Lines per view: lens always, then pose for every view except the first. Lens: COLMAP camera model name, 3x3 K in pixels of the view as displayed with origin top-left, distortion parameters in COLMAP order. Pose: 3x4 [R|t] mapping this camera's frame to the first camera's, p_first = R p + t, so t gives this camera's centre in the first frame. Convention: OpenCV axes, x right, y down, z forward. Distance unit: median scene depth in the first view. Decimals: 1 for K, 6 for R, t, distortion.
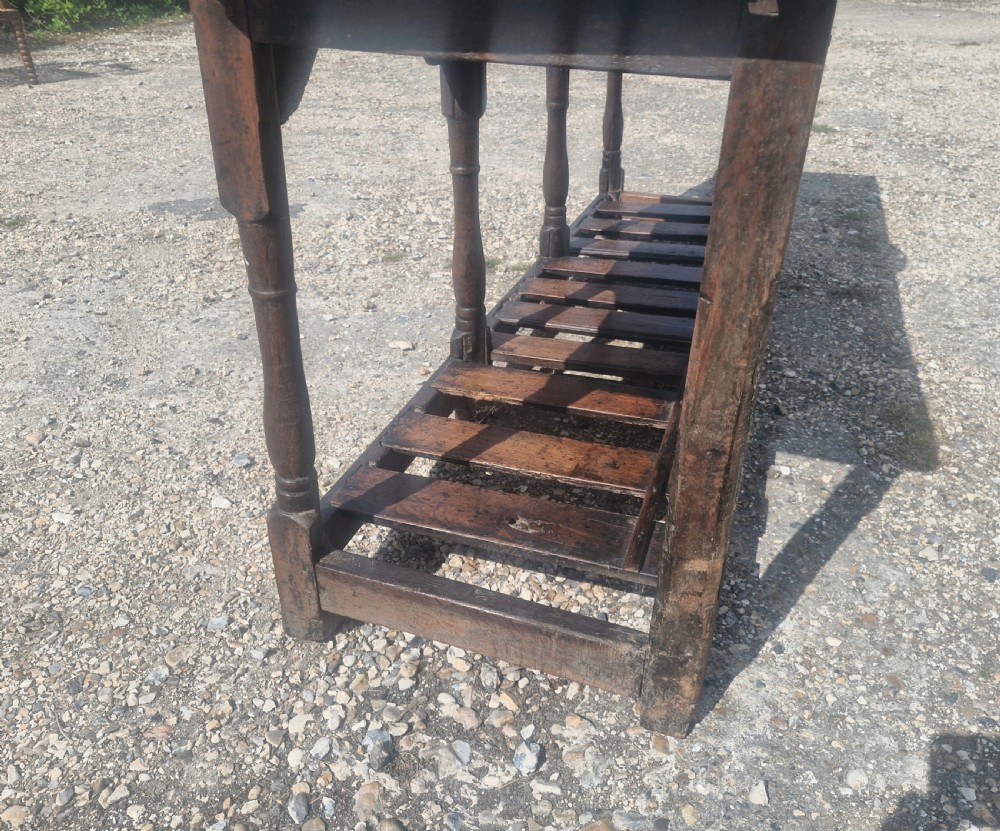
lens RADIAL K [[834.1, 0, 548.8], [0, 834.1, 417.6], [0, 0, 1]] dist [0.076586, -0.100118]
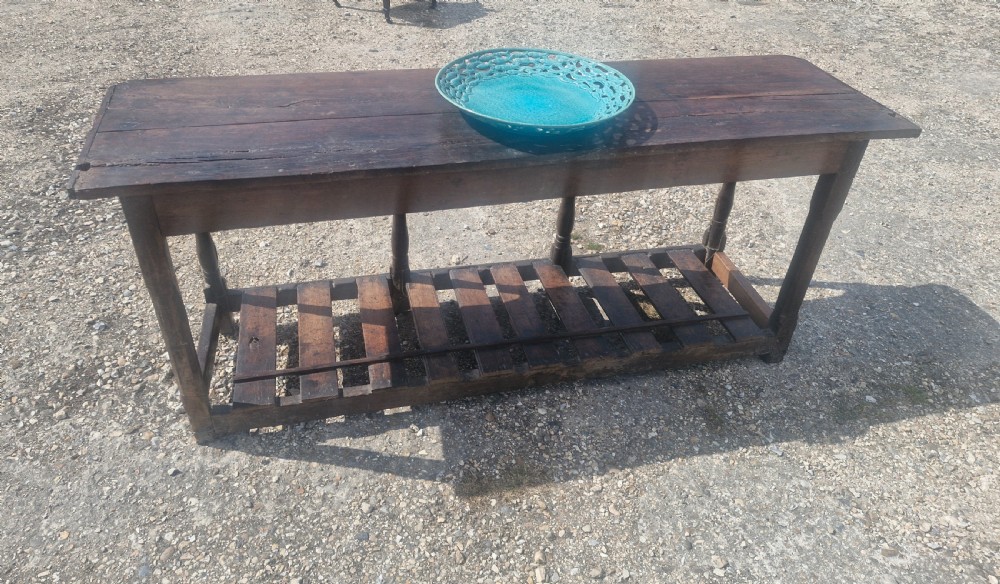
lens RADIAL K [[697.6, 0, 497.1], [0, 697.6, 283.0], [0, 0, 1]] dist [0.092730, -0.115223]
pose [[0.497301, 0.525872, -0.690036, 1.387822], [-0.469332, 0.831997, 0.295817, -0.799981], [0.729670, 0.176746, 0.660562, 0.162770]]
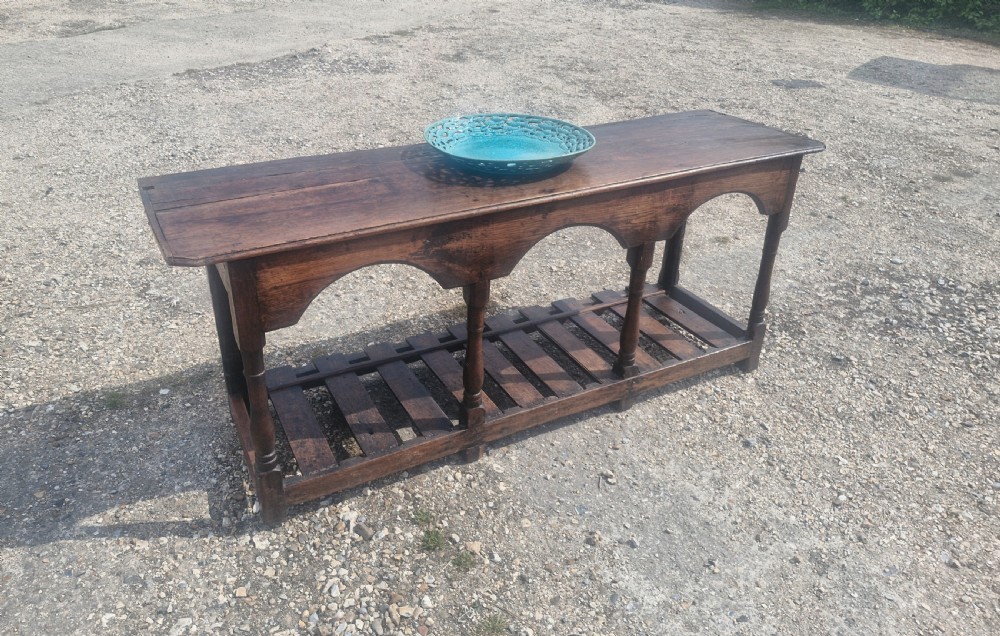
lens RADIAL K [[710.7, 0, 472.5], [0, 710.7, 281.6], [0, 0, 1]] dist [0.093334, -0.112370]
pose [[-0.687388, -0.369629, 0.625198, -0.968337], [0.328195, 0.609830, 0.721384, -1.818912], [-0.647909, 0.701057, -0.297880, 1.944595]]
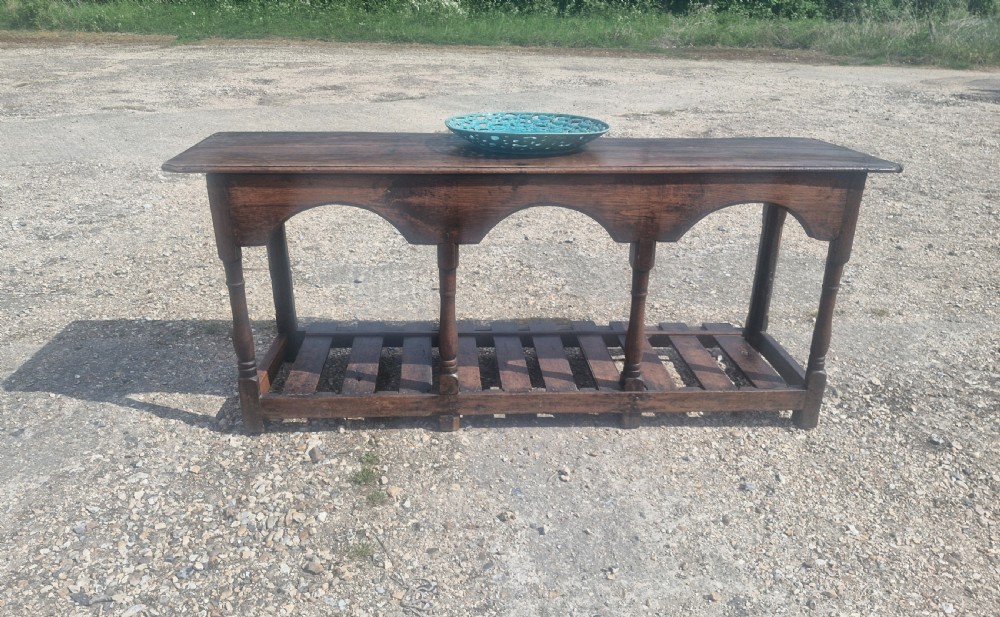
lens RADIAL K [[698.3, 0, 494.2], [0, 698.3, 309.8], [0, 0, 1]] dist [0.093152, -0.114988]
pose [[-0.336962, -0.390121, 0.856891, -1.493087], [0.447641, 0.734288, 0.510332, -1.349713], [-0.828296, 0.555542, -0.072793, 1.579232]]
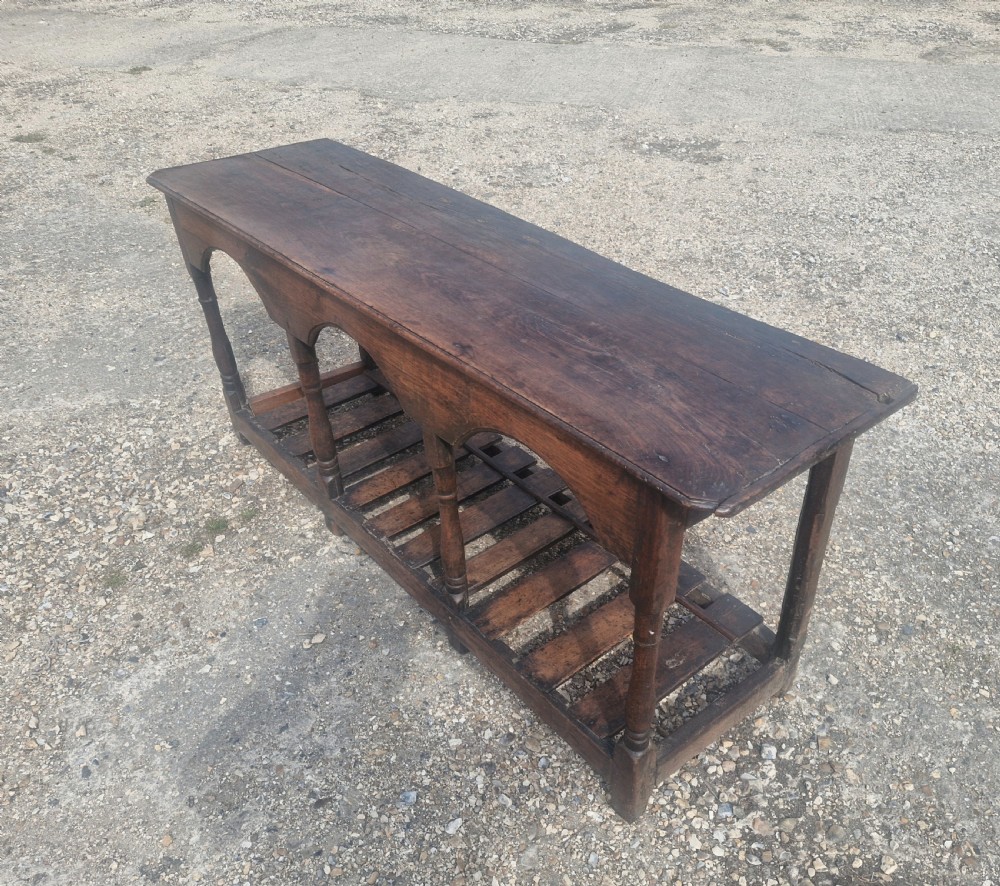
lens RADIAL K [[848.5, 0, 576.3], [0, 848.5, 455.2], [0, 0, 1]] dist [0.079218, -0.080513]
pose [[0.522123, -0.498667, 0.691895, -1.001313], [0.424147, 0.855641, 0.296610, -0.739535], [-0.739924, 0.138599, 0.658258, -0.041710]]
